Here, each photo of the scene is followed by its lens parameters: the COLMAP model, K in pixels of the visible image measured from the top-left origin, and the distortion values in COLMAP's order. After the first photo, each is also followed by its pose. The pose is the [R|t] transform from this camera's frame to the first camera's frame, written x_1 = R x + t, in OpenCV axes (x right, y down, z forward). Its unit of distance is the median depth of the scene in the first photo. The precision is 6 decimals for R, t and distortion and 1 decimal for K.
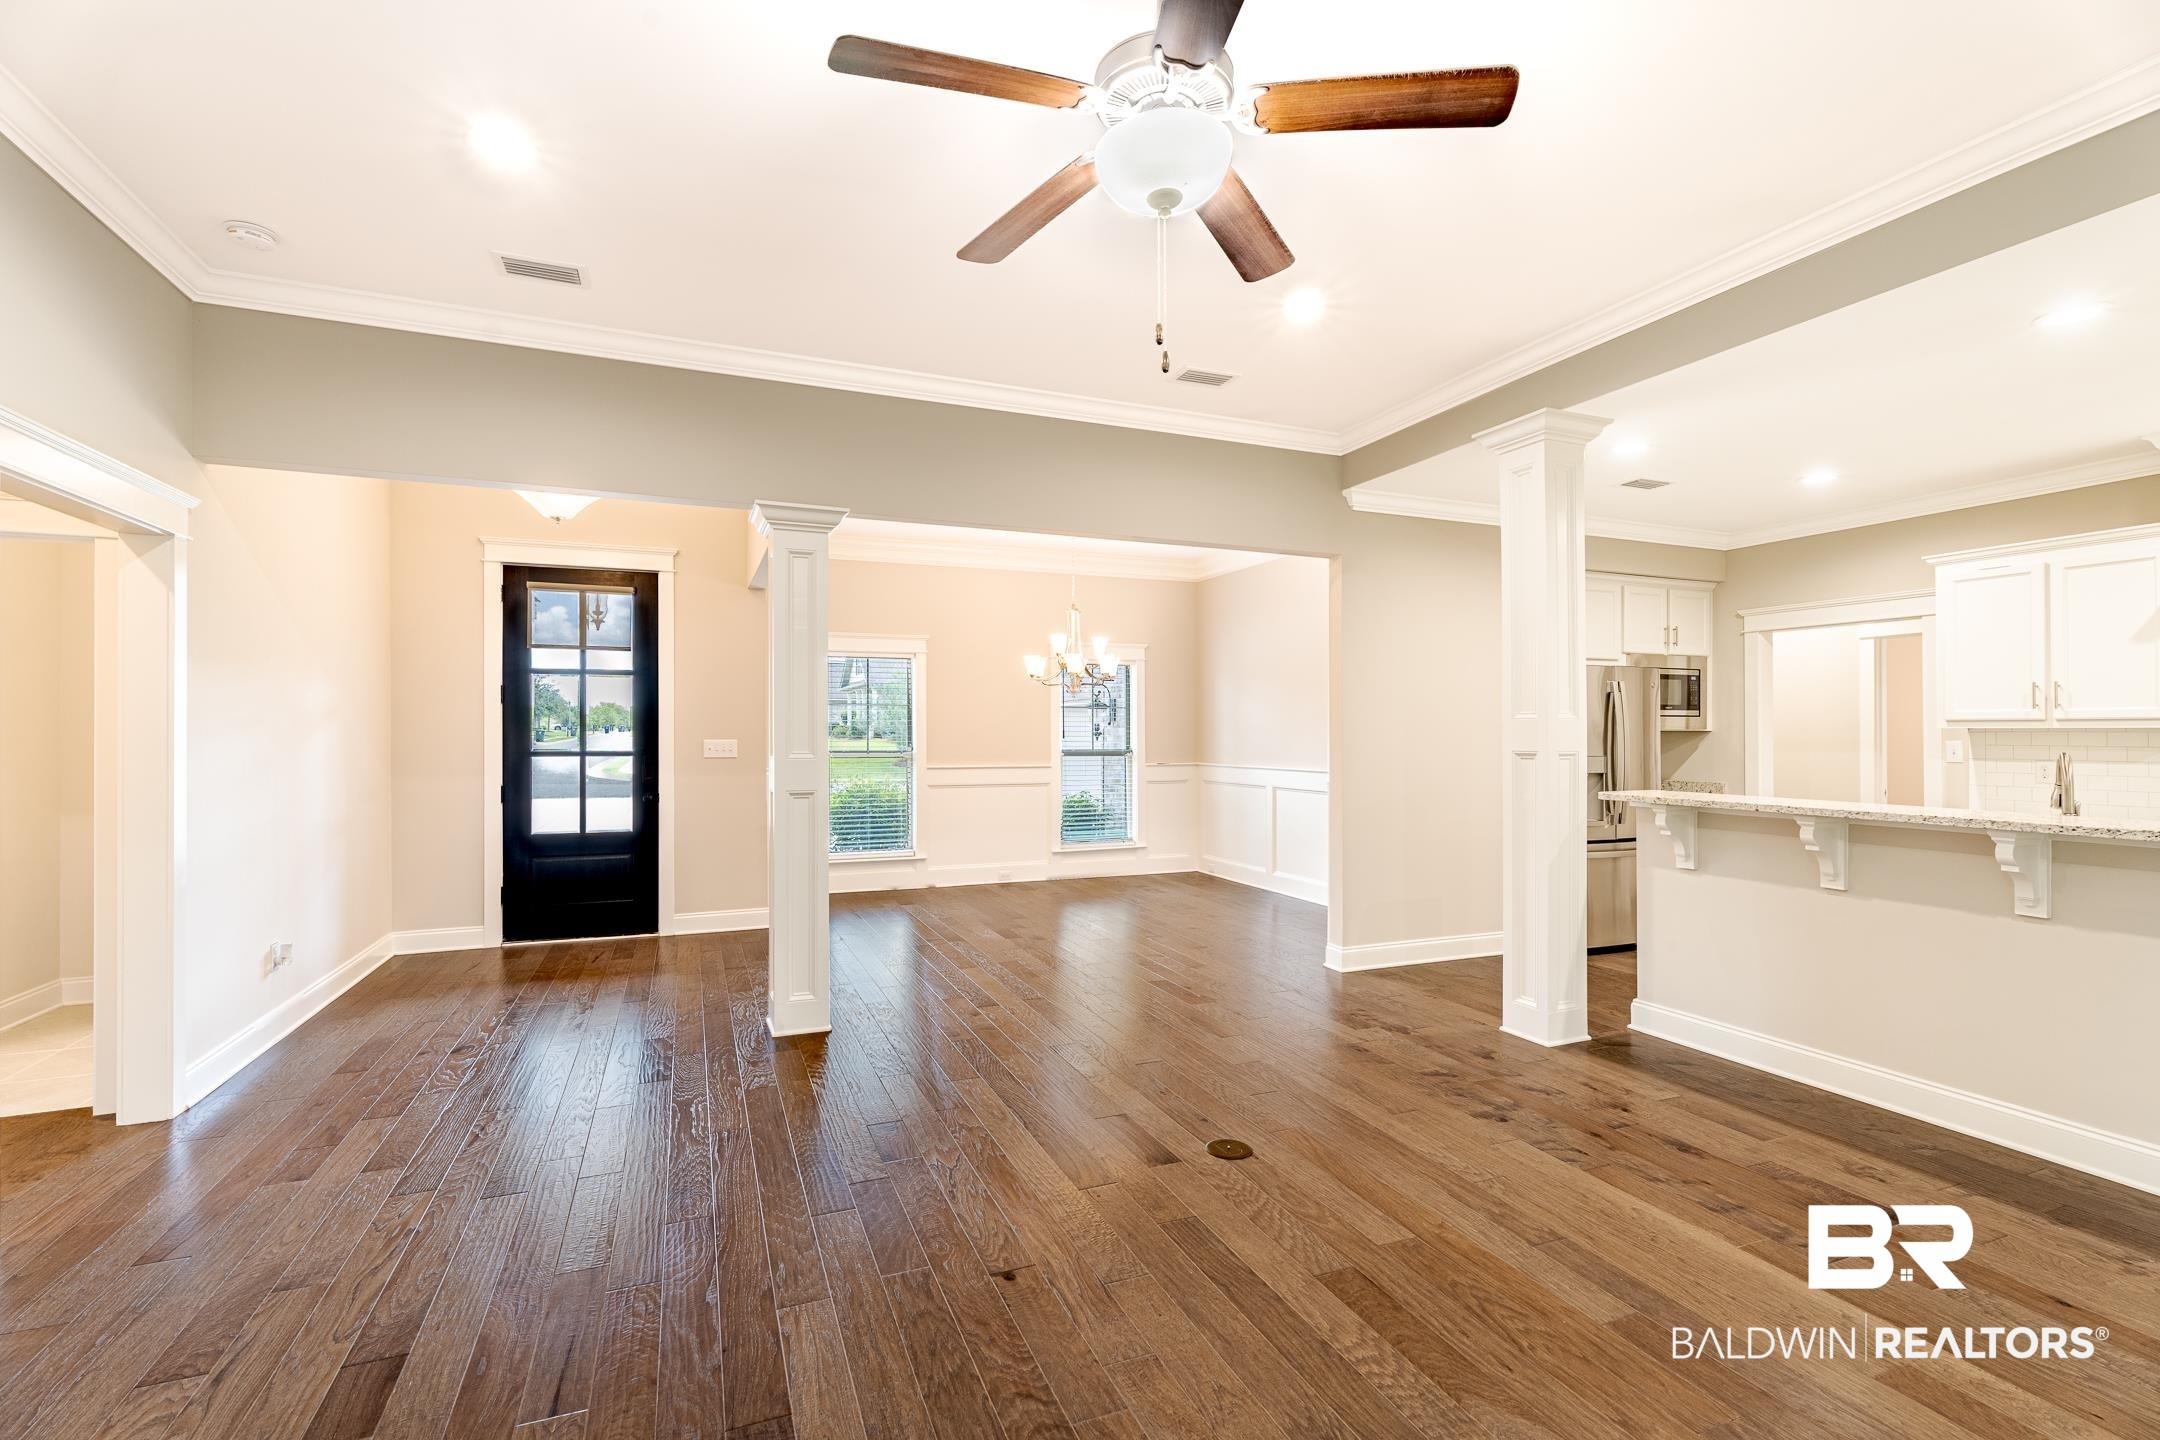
lens RADIAL K [[965.2, 0, 1080.0], [0, 965.2, 720.0], [0, 0, 1]] dist [0.002797, 0.001322]
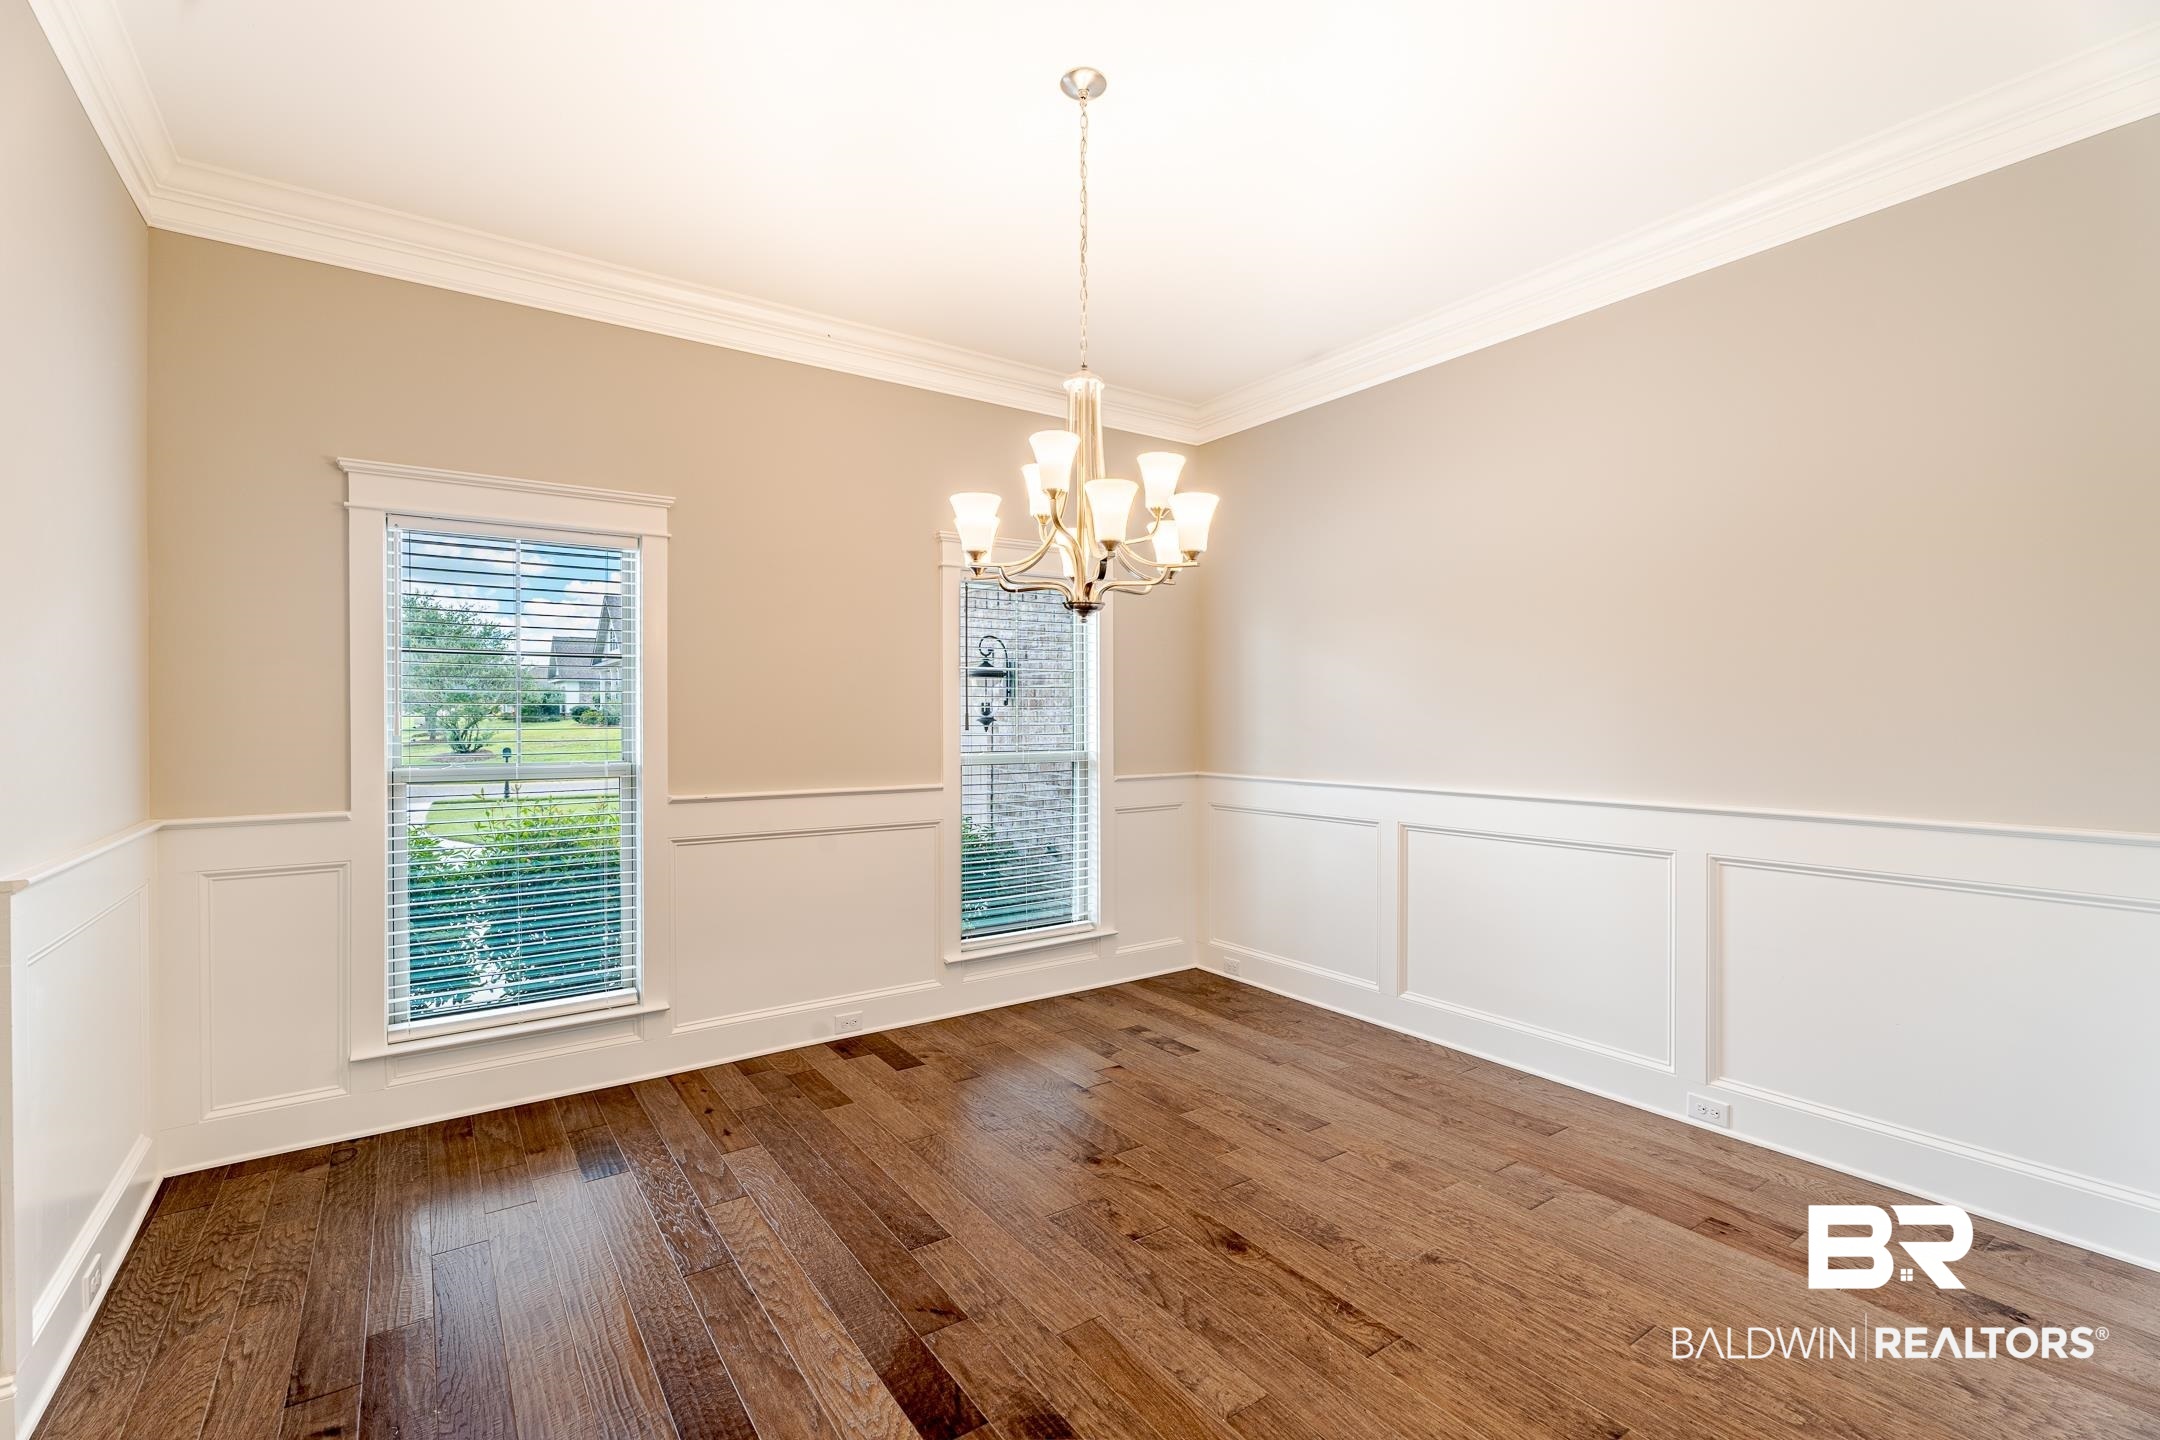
lens RADIAL K [[965.2, 0, 1080.0], [0, 965.2, 720.0], [0, 0, 1]] dist [0.002797, 0.001322]
pose [[0.977320, -0.001936, 0.211759, -0.063353], [-0.001303, 0.999884, 0.015155, 0.006042], [-0.211764, -0.015087, 0.977204, 0.484944]]
